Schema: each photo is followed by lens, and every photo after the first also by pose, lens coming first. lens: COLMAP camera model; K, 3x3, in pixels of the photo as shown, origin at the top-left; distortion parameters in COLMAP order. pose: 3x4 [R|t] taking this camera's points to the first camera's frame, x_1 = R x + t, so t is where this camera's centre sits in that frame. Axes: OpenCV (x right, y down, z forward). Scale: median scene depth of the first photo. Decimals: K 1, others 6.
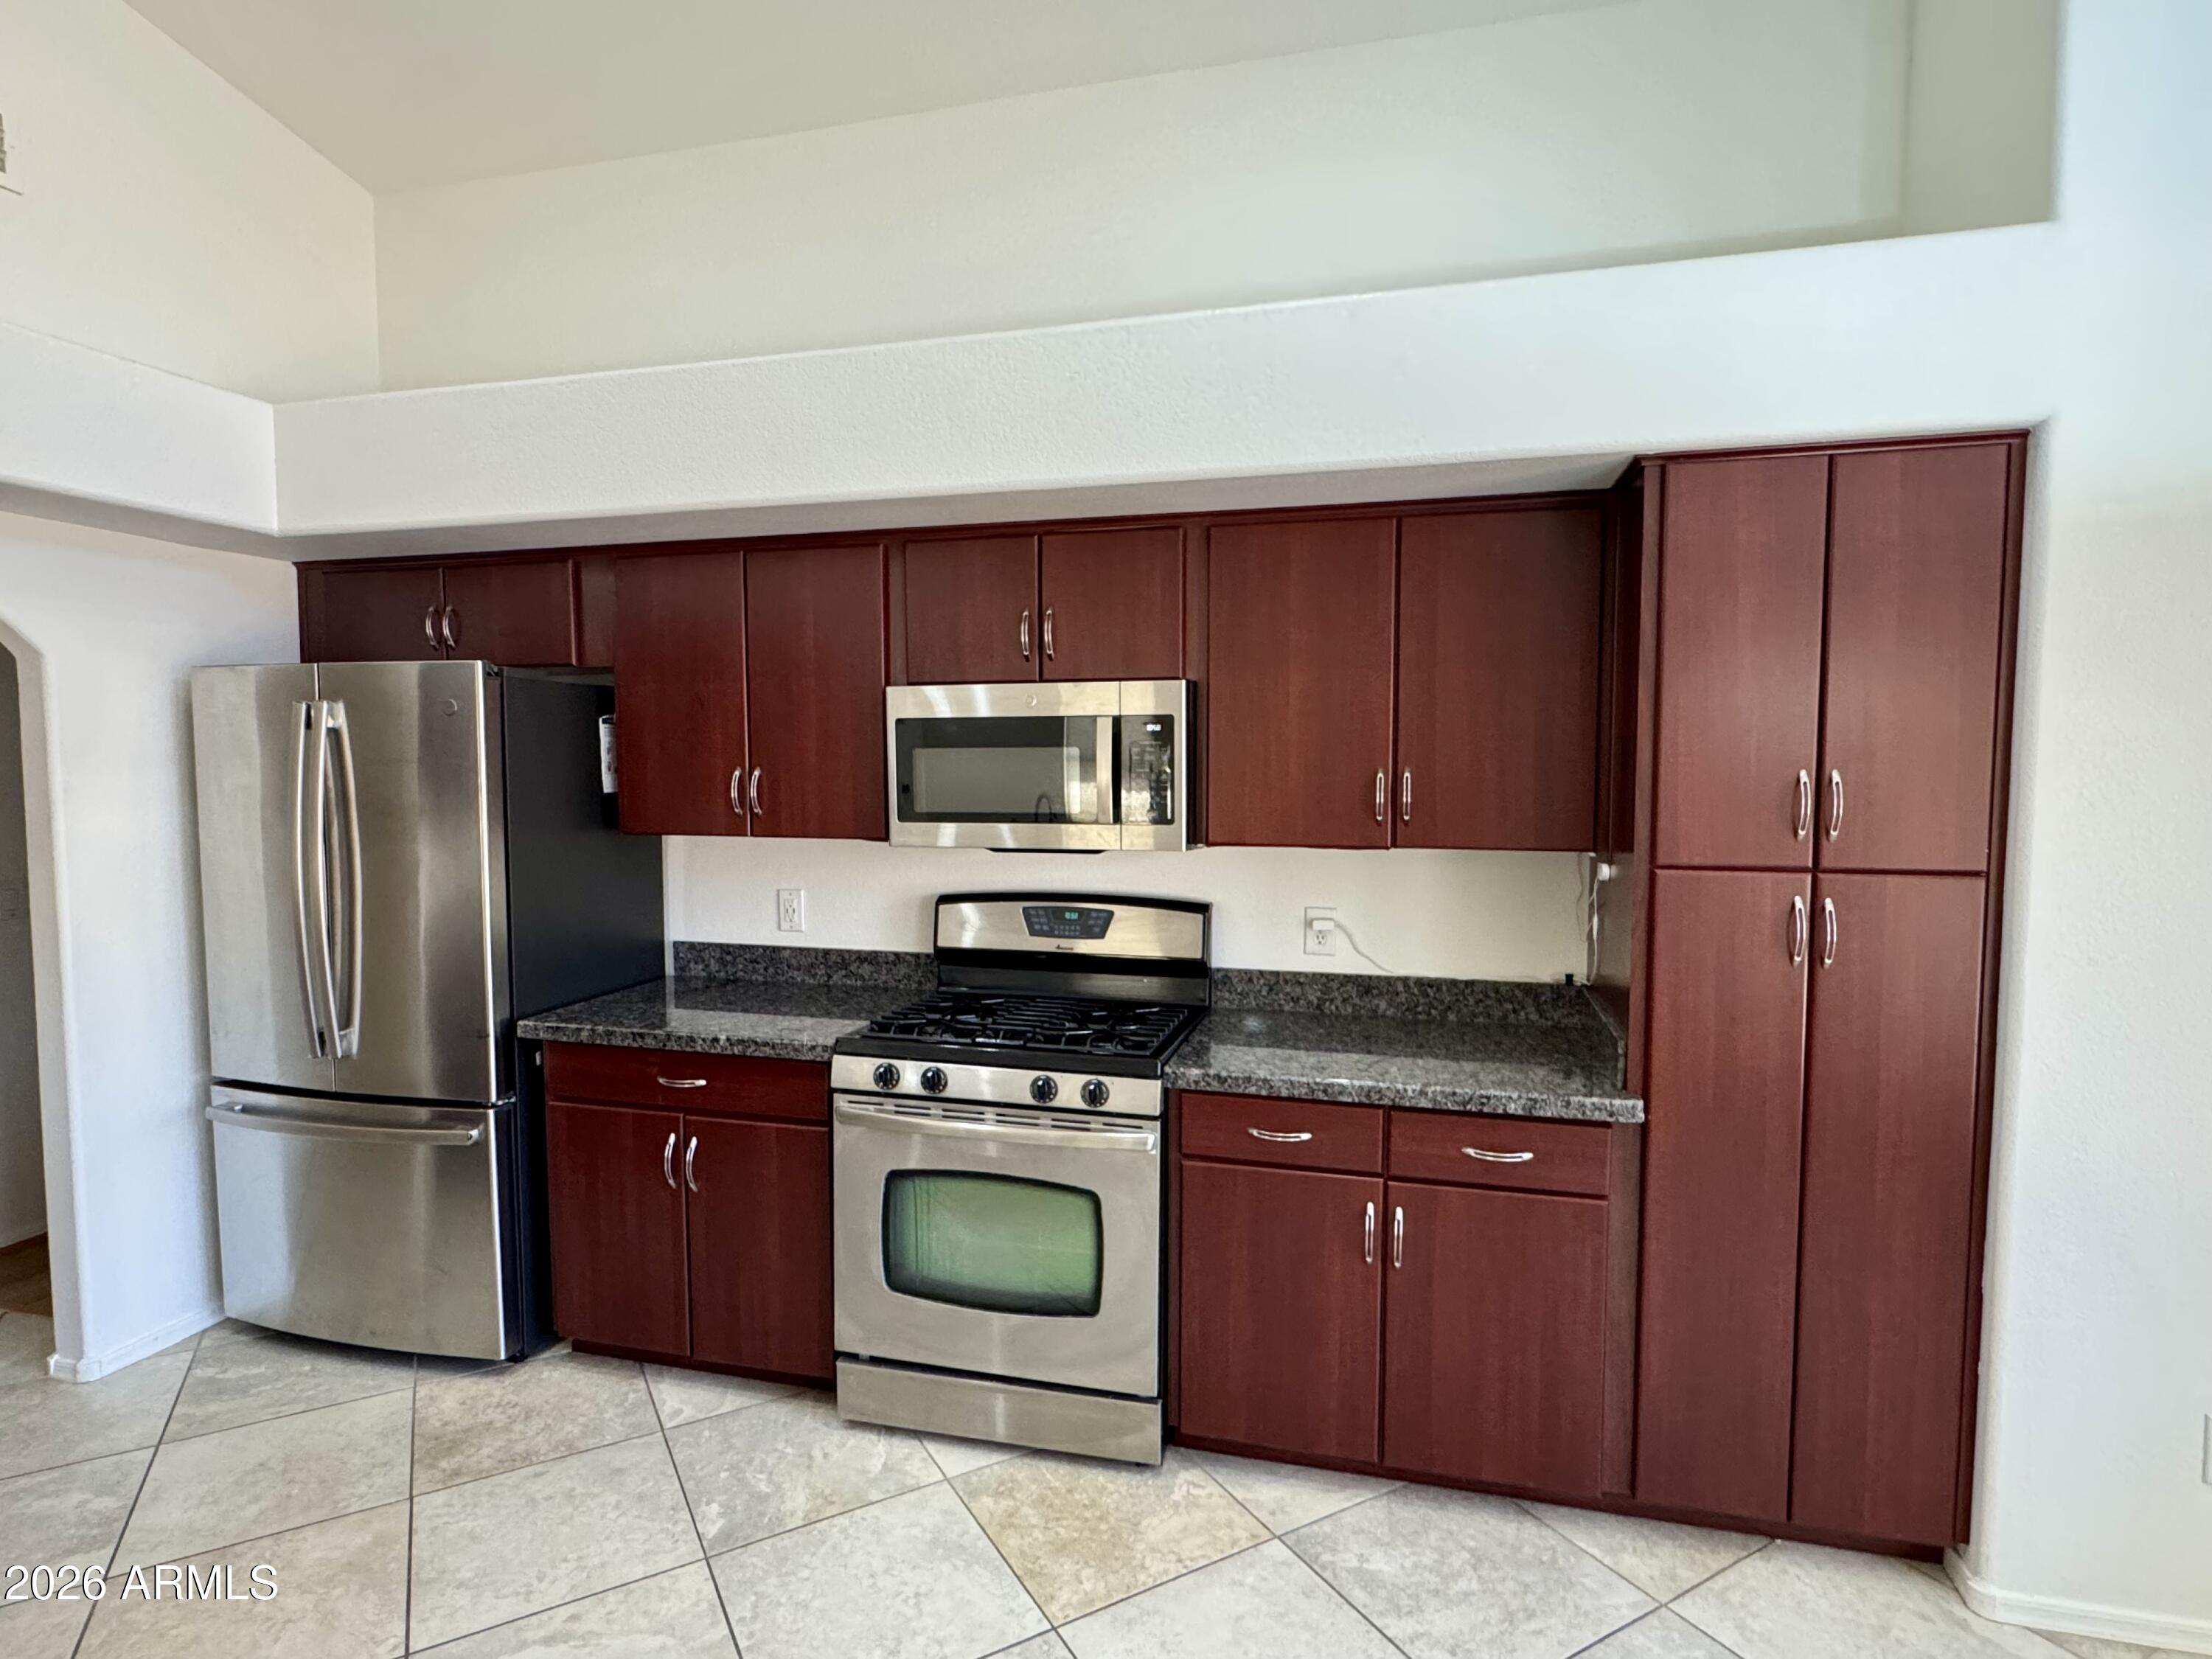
lens RADIAL K [[1171.8, 0, 1104.4], [0, 1171.8, 829.3], [0, 0, 1]] dist [0.000945, -0.000771]
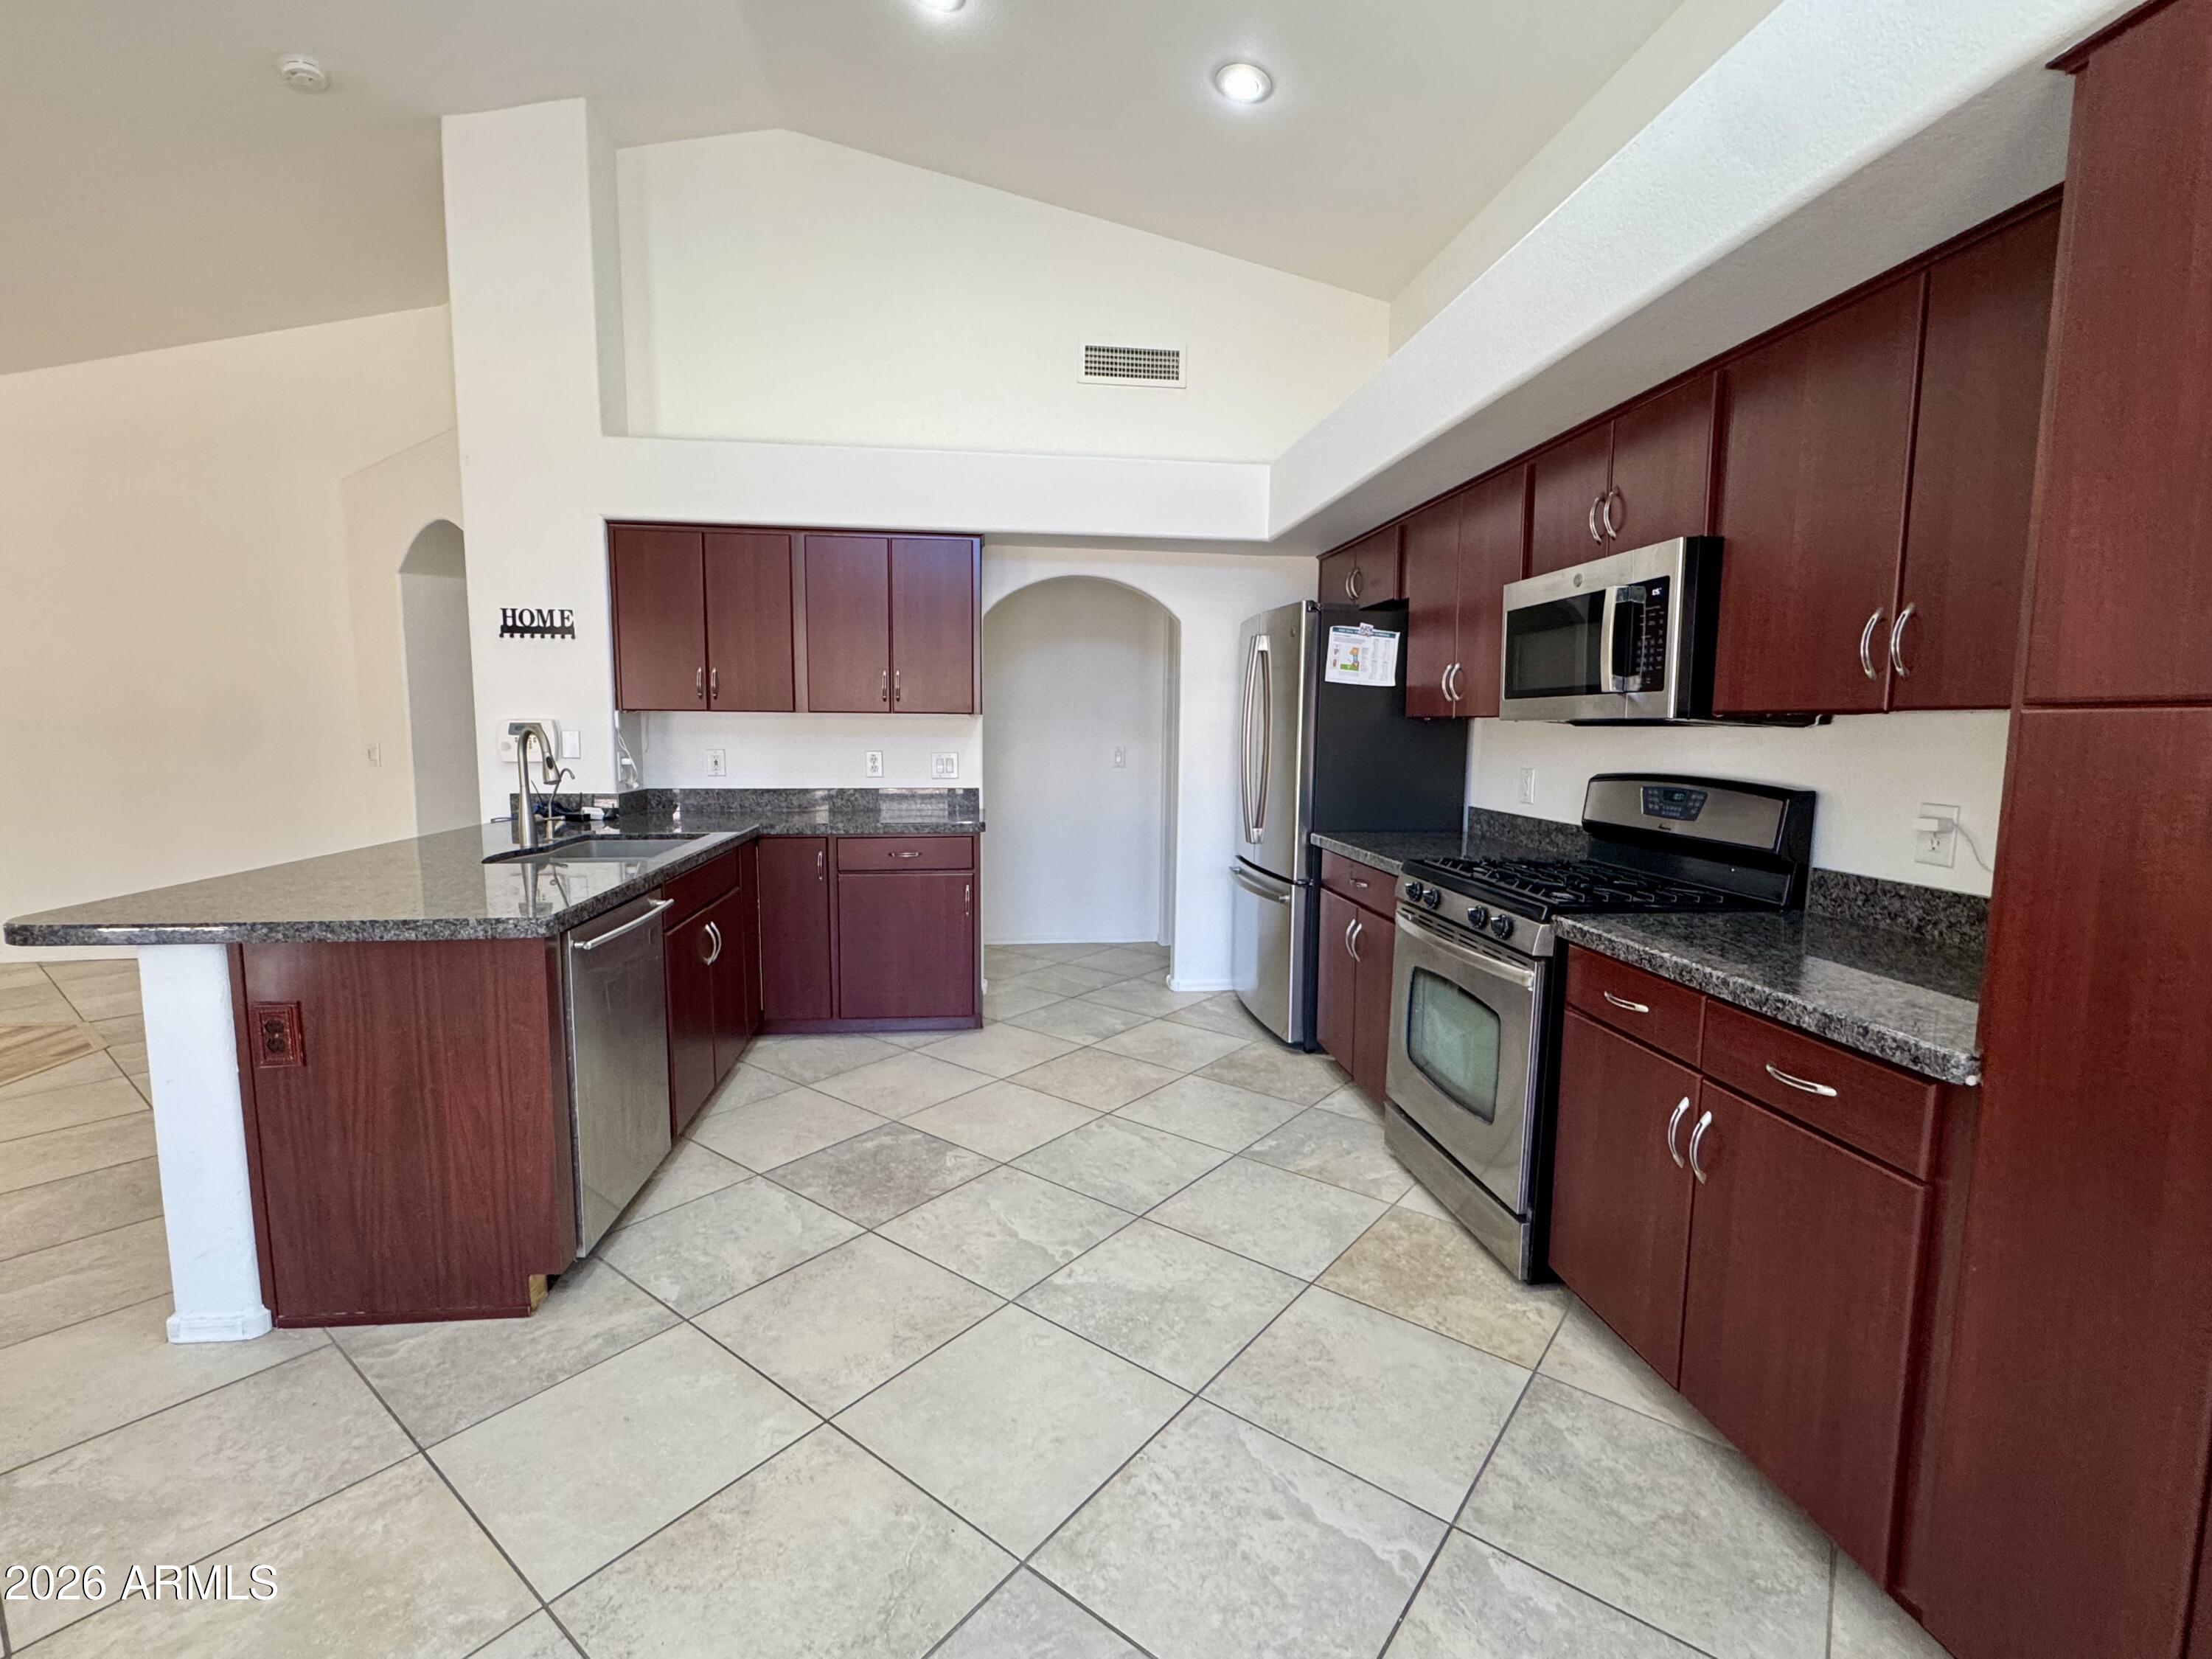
lens RADIAL K [[994.1, 0, 1107.6], [0, 994.1, 832.7], [0, 0, 1]] dist [0.017100, -0.000122]
pose [[0.381231, 0.106973, -0.918270, 0.698065], [-0.068434, 0.993823, 0.087363, 0.077561], [0.921944, 0.029535, 0.386196, 0.278301]]
